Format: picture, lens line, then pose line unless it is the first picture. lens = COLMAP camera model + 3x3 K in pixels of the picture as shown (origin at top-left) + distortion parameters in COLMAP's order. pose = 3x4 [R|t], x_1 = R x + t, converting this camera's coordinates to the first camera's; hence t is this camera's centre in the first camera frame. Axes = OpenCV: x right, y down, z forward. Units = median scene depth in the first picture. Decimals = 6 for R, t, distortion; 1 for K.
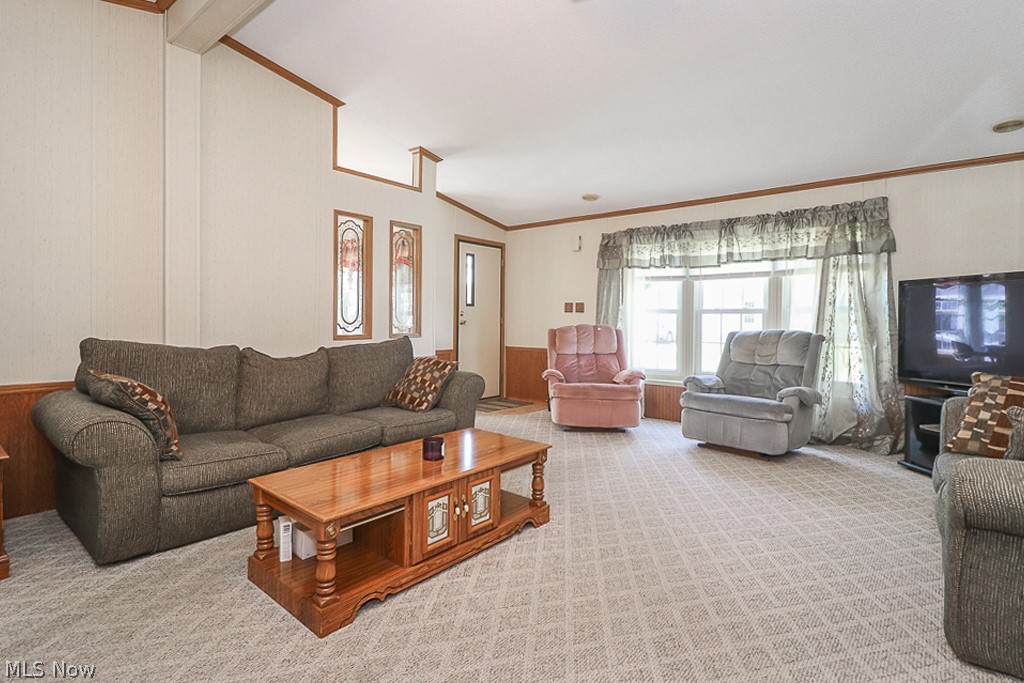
lens RADIAL K [[495.1, 0, 513.0], [0, 495.1, 320.9], [0, 0, 1]] dist [0.000641, -0.017674]
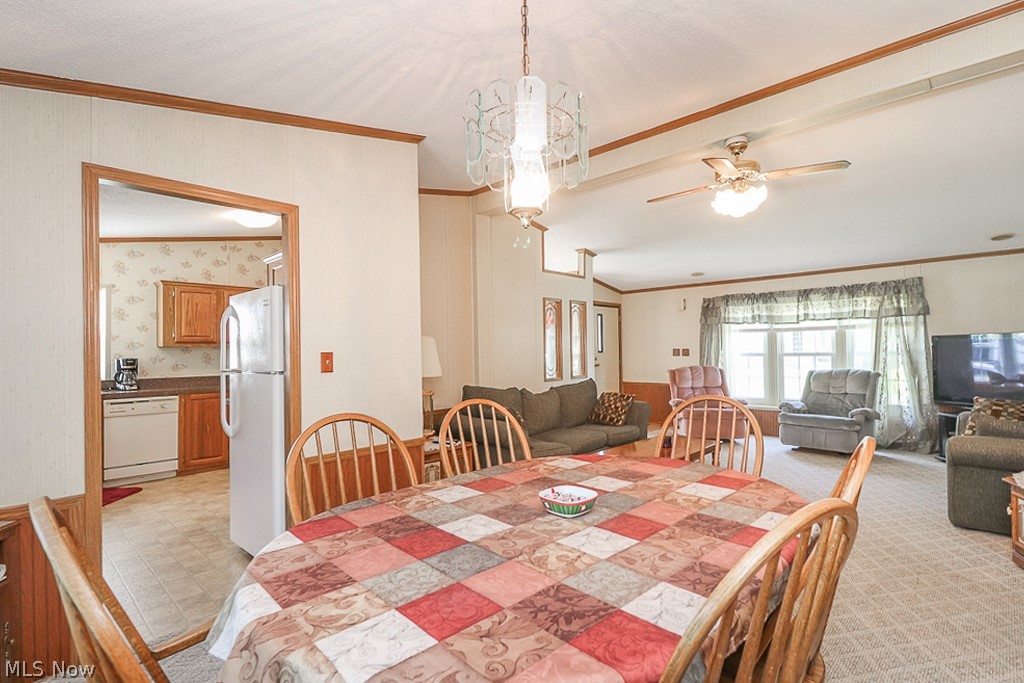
lens RADIAL K [[482.7, 0, 512.0], [0, 482.7, 341.5], [0, 0, 1]] dist [-0.000296, -0.014555]
pose [[0.996482, -0.022662, -0.080689, -0.317242], [0.020853, 0.999513, -0.023197, -0.049957], [0.081175, 0.021432, 0.996469, -0.474962]]
